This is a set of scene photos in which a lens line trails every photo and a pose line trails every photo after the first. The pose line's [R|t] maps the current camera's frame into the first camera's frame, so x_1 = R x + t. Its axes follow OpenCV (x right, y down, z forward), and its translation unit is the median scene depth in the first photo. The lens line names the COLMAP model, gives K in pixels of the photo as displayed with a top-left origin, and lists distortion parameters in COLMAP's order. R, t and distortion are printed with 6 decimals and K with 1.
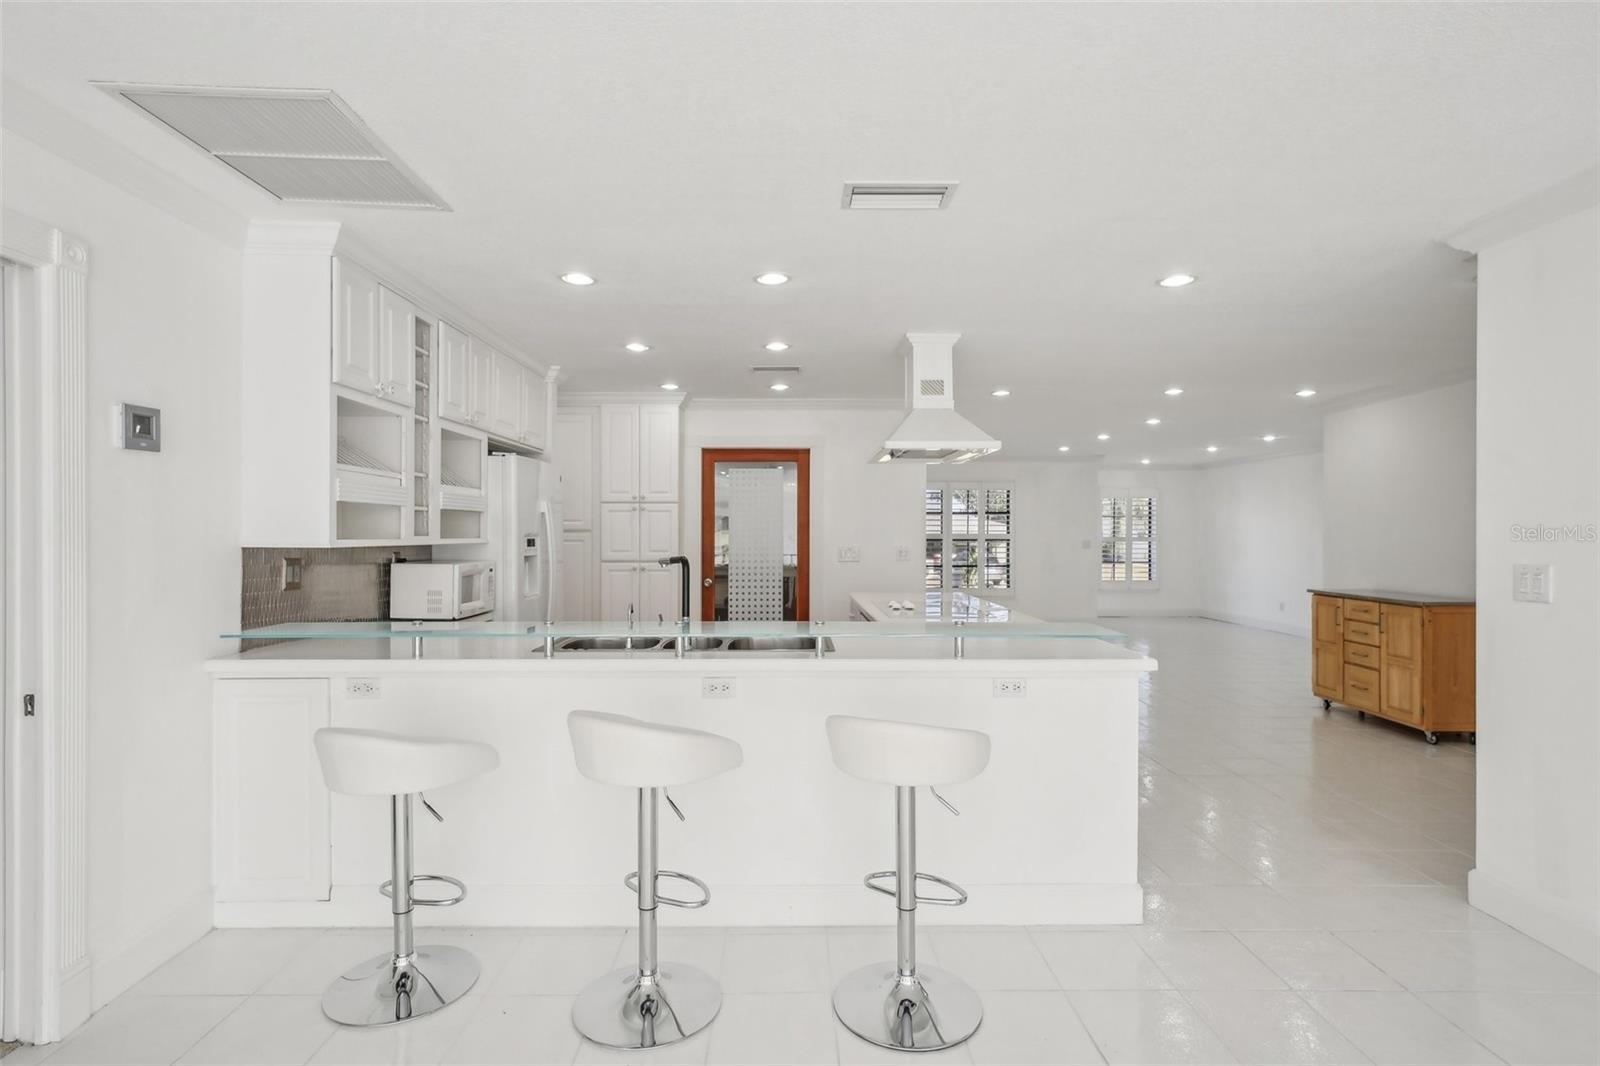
lens RADIAL K [[789.3, 0, 796.1], [0, 789.3, 530.7], [0, 0, 1]] dist [0.002215, 0.000711]
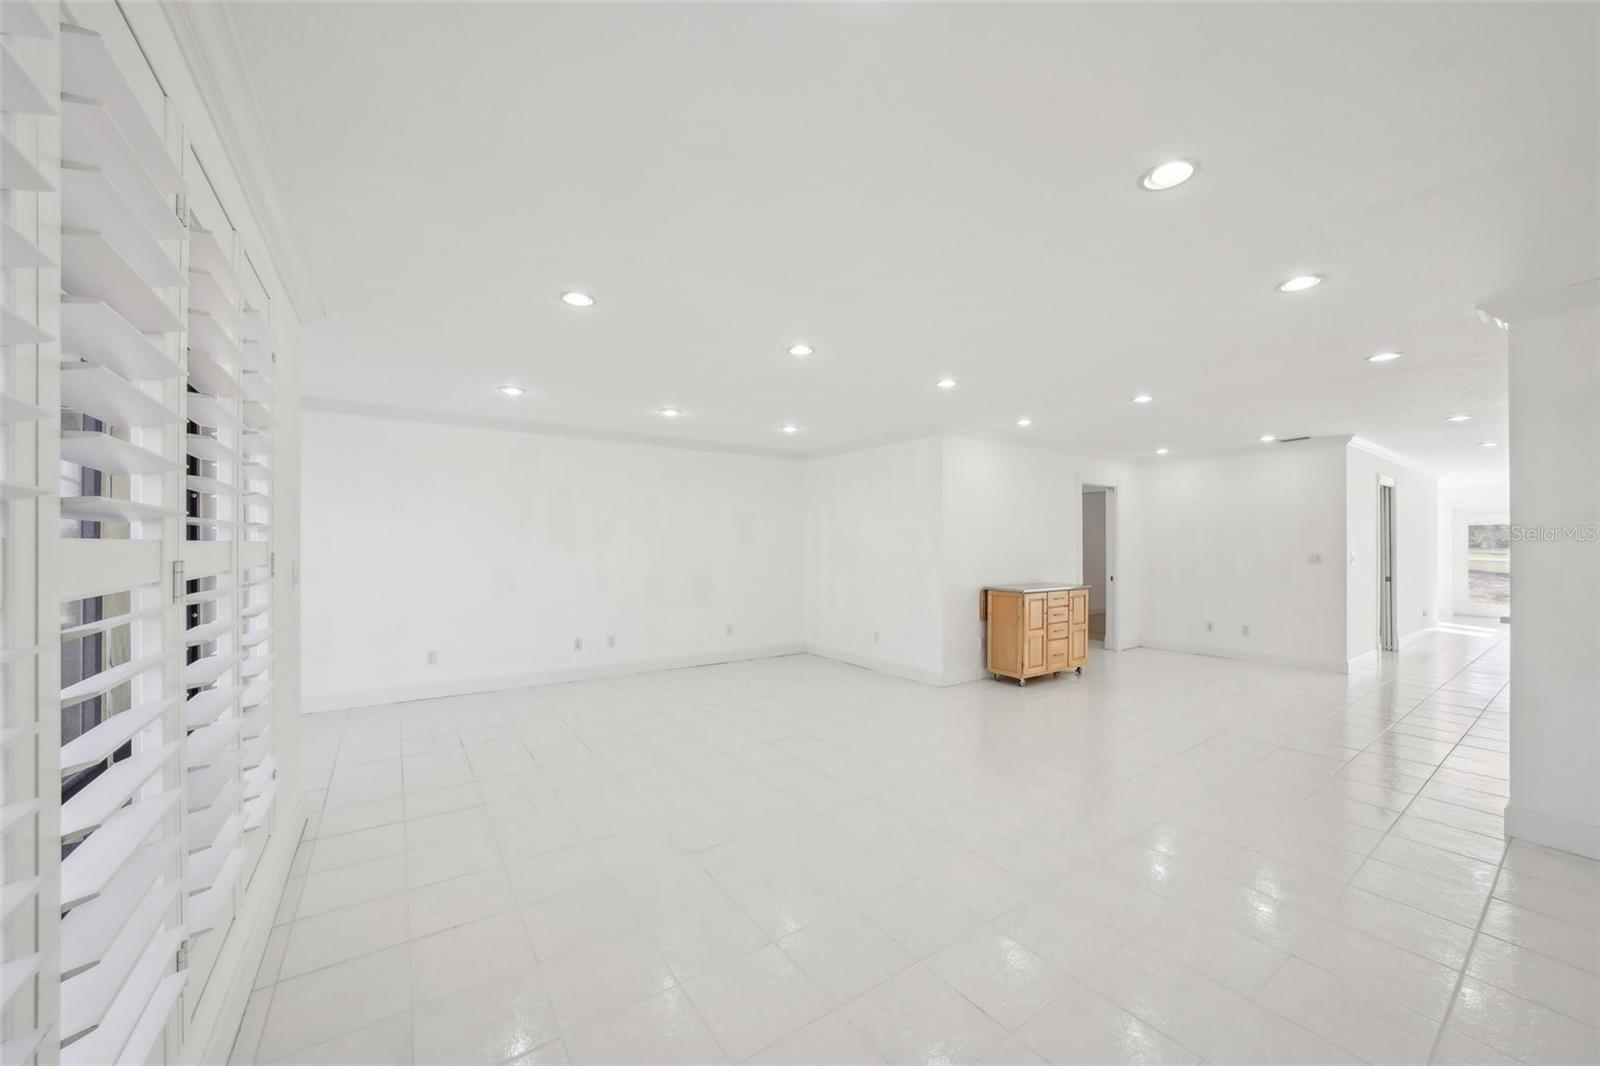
lens RADIAL K [[576.6, 0, 796.2], [0, 576.6, 538.5], [0, 0, 1]] dist [-0.025699, 0.005424]
pose [[-0.555104, 0.015754, 0.831632, 0.182042], [-0.004537, 0.999748, -0.021968, 0.026985], [-0.831769, -0.015968, -0.554893, 2.461986]]
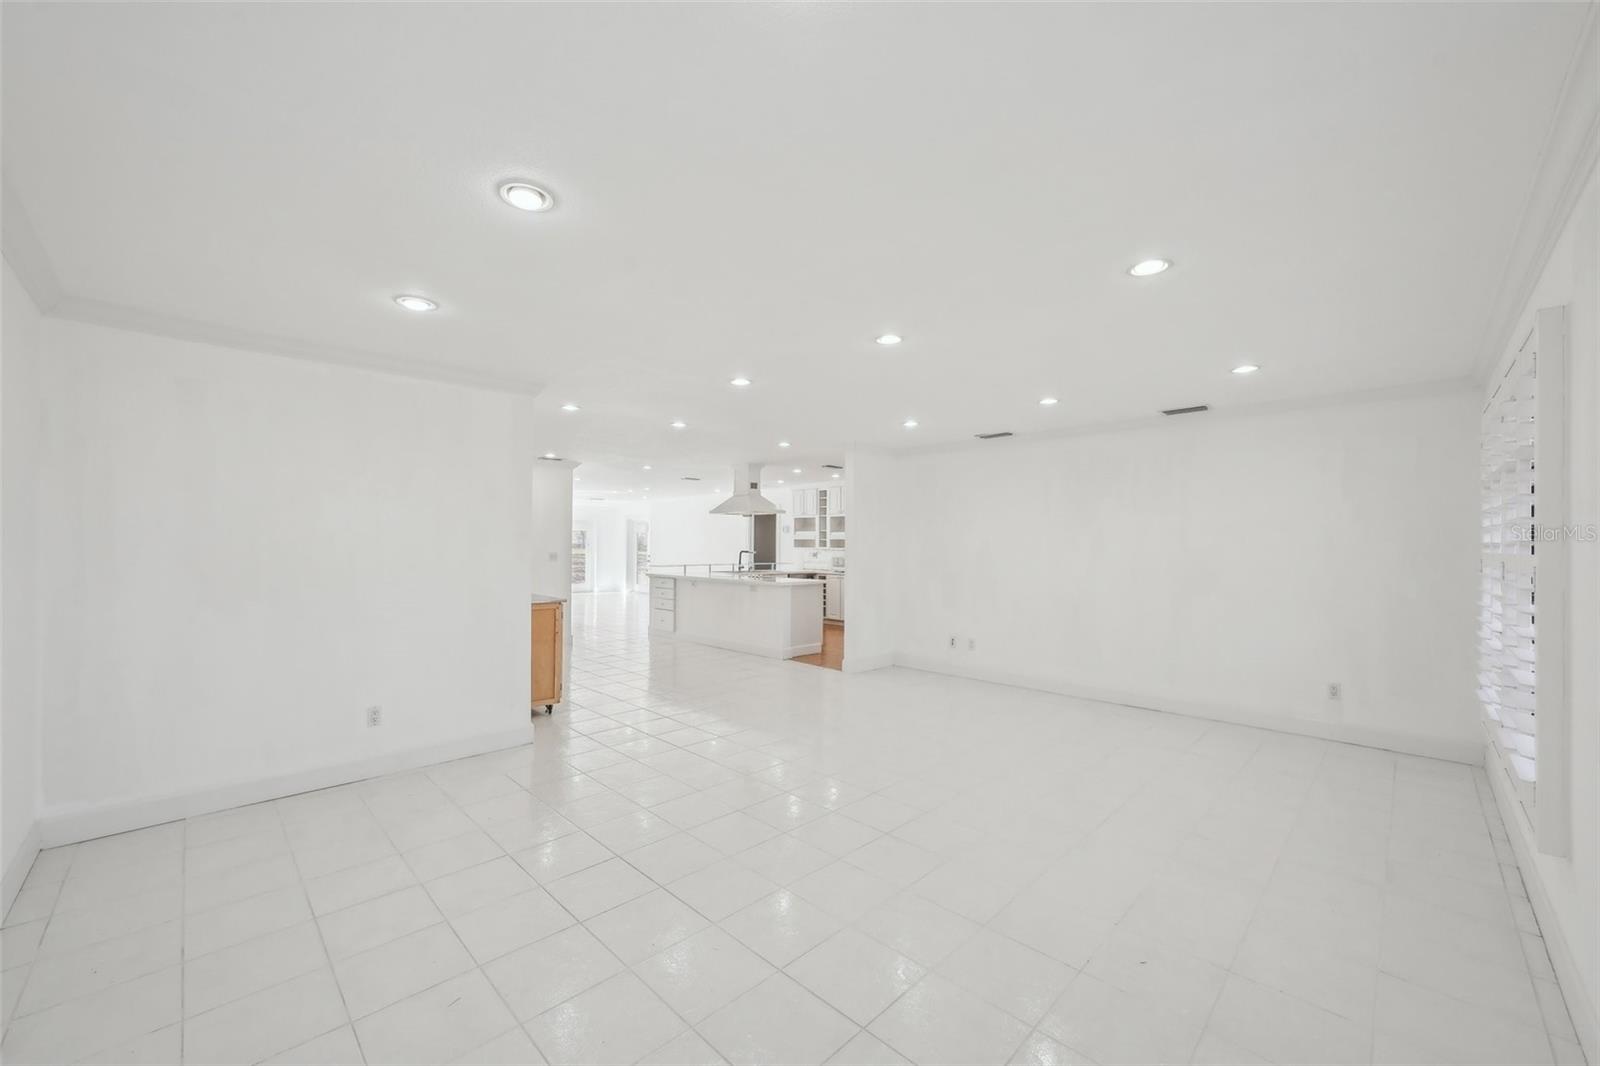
lens RADIAL K [[619.2, 0, 792.4], [0, 619.2, 541.3], [0, 0, 1]] dist [-0.000962, 0.000008]
pose [[-0.722812, -0.010317, -0.690968, 1.391629], [-0.005631, 0.999943, -0.009039, 0.006586], [0.691022, -0.002643, -0.722829, 2.508774]]
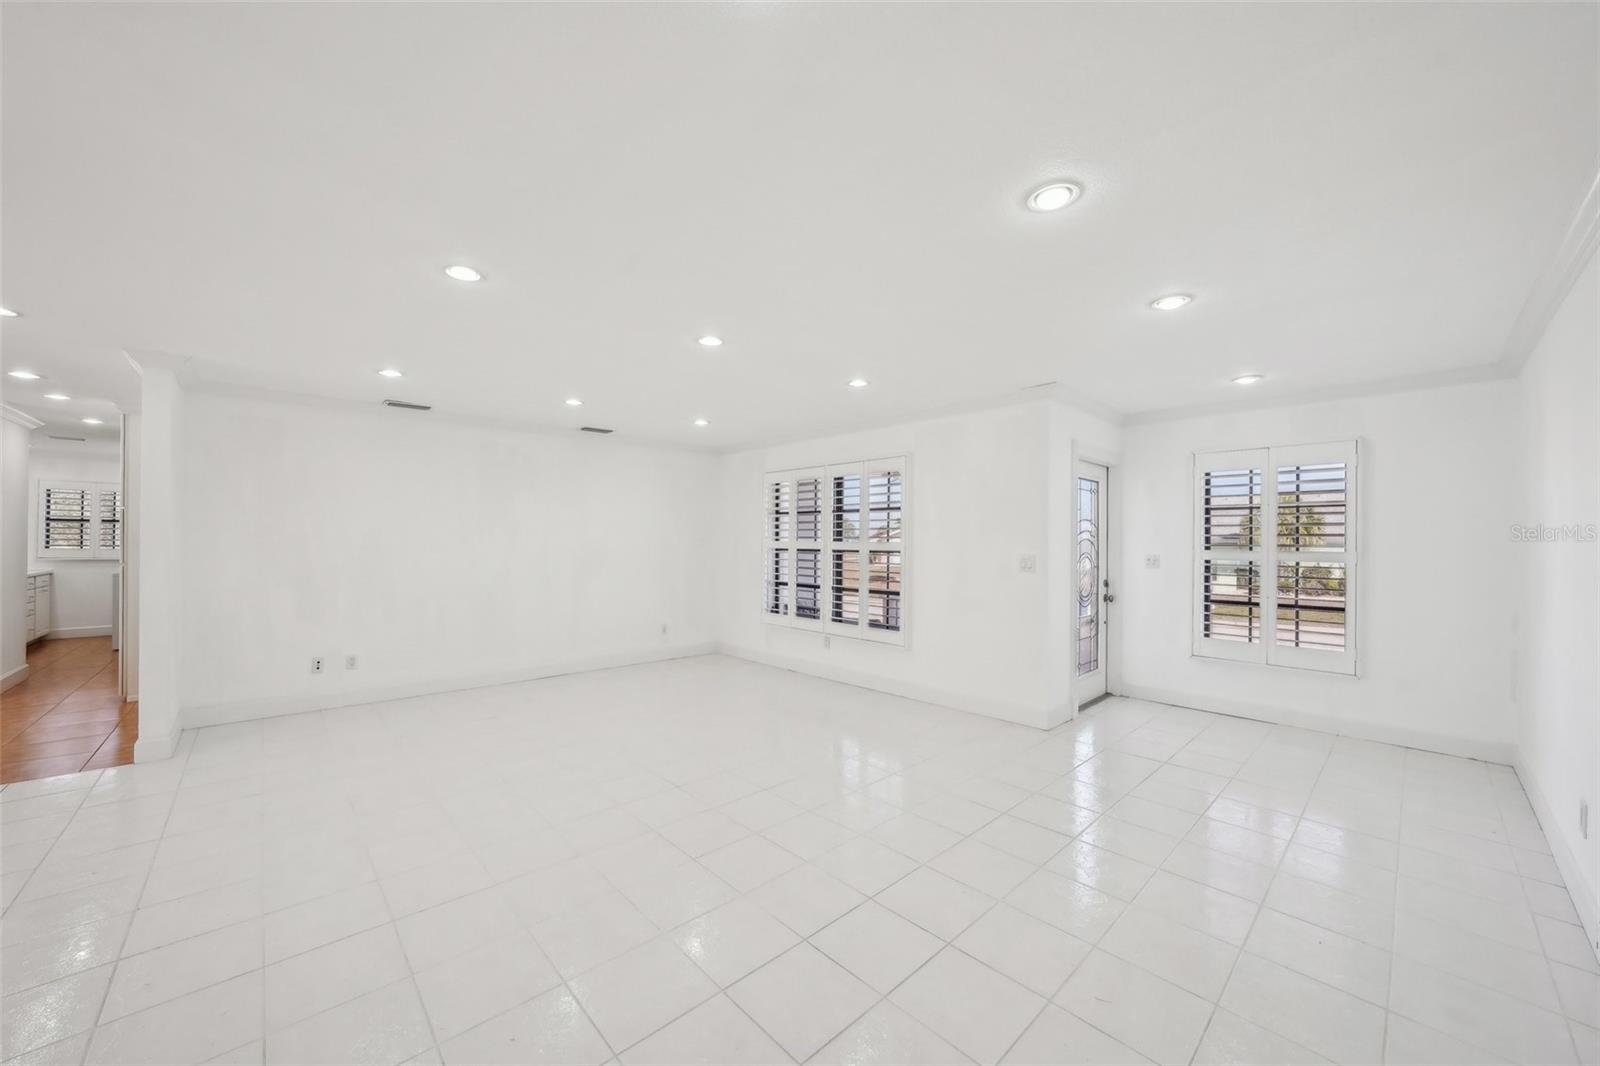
lens RADIAL K [[576.6, 0, 796.2], [0, 576.6, 538.5], [0, 0, 1]] dist [-0.025699, 0.005424]
pose [[0.676936, -0.001828, -0.736039, 1.396967], [-0.002871, 0.999983, -0.005124, 0.009889], [0.736036, 0.005582, 0.676920, 1.633668]]
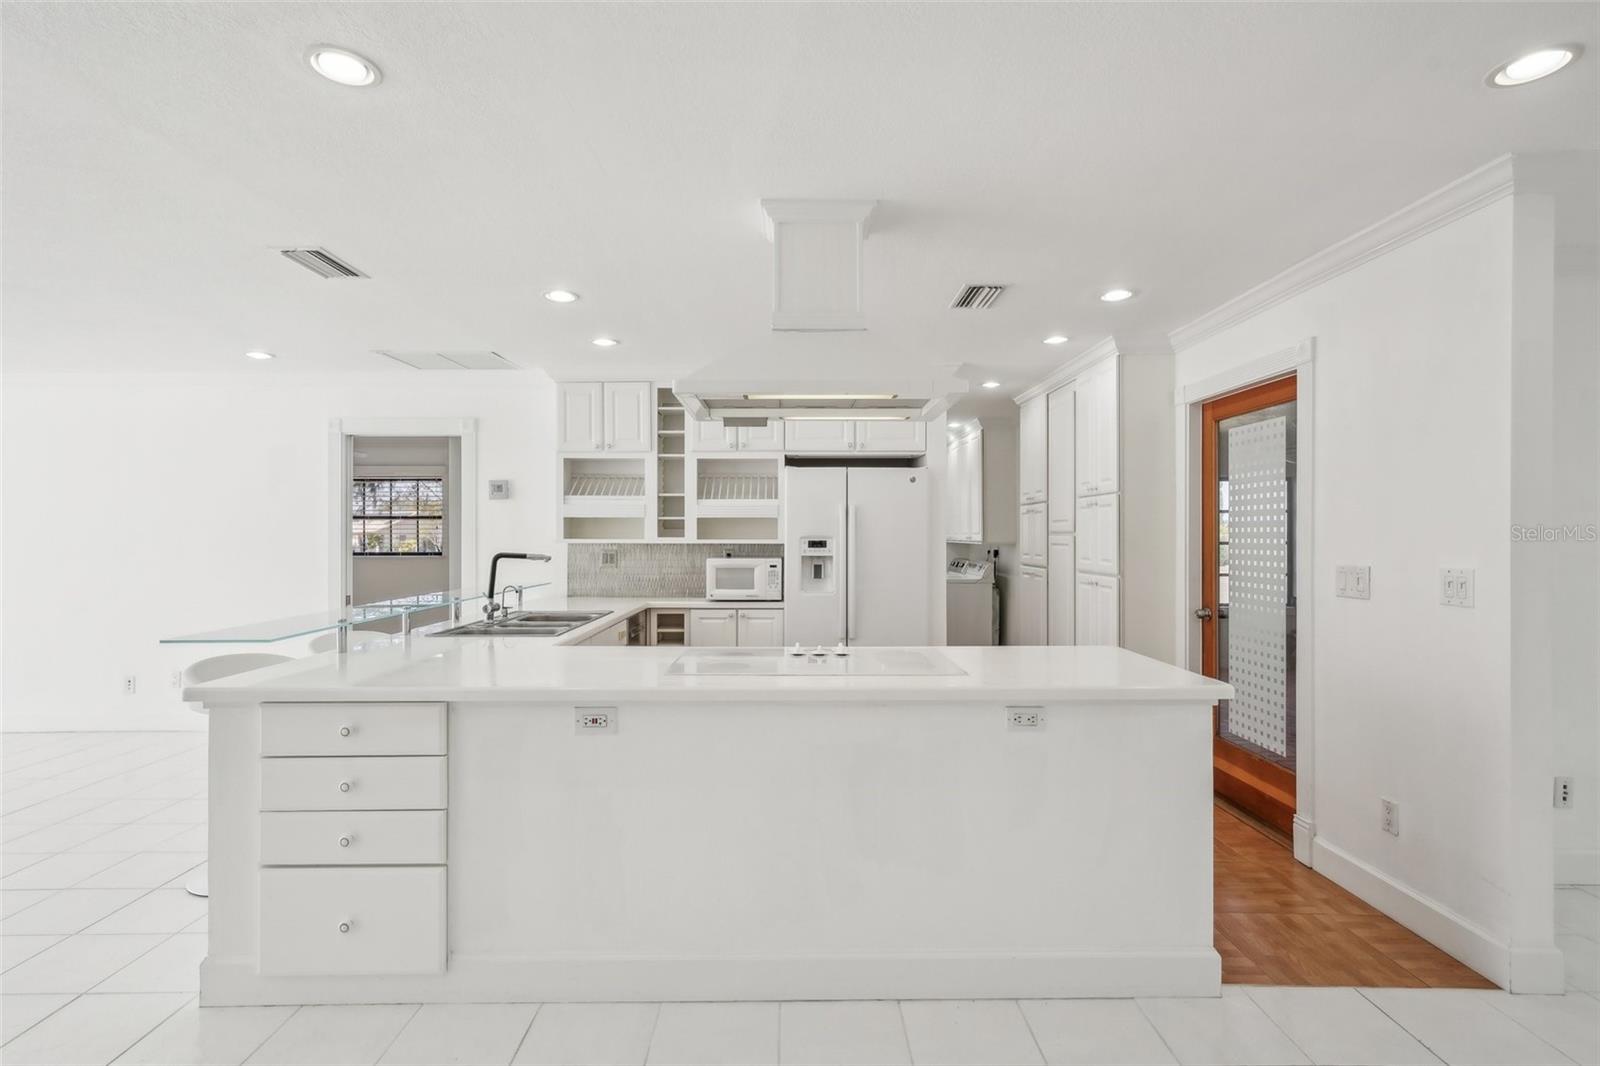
lens RADIAL K [[778.3, 0, 794.1], [0, 778.3, 540.9], [0, 0, 1]] dist [0.000066, 0.001038]
pose [[-0.003771, 0.007091, -0.999968, 0.778102], [0.001923, 0.999973, 0.007084, 0.003156], [0.999991, -0.001897, -0.003785, 1.010112]]
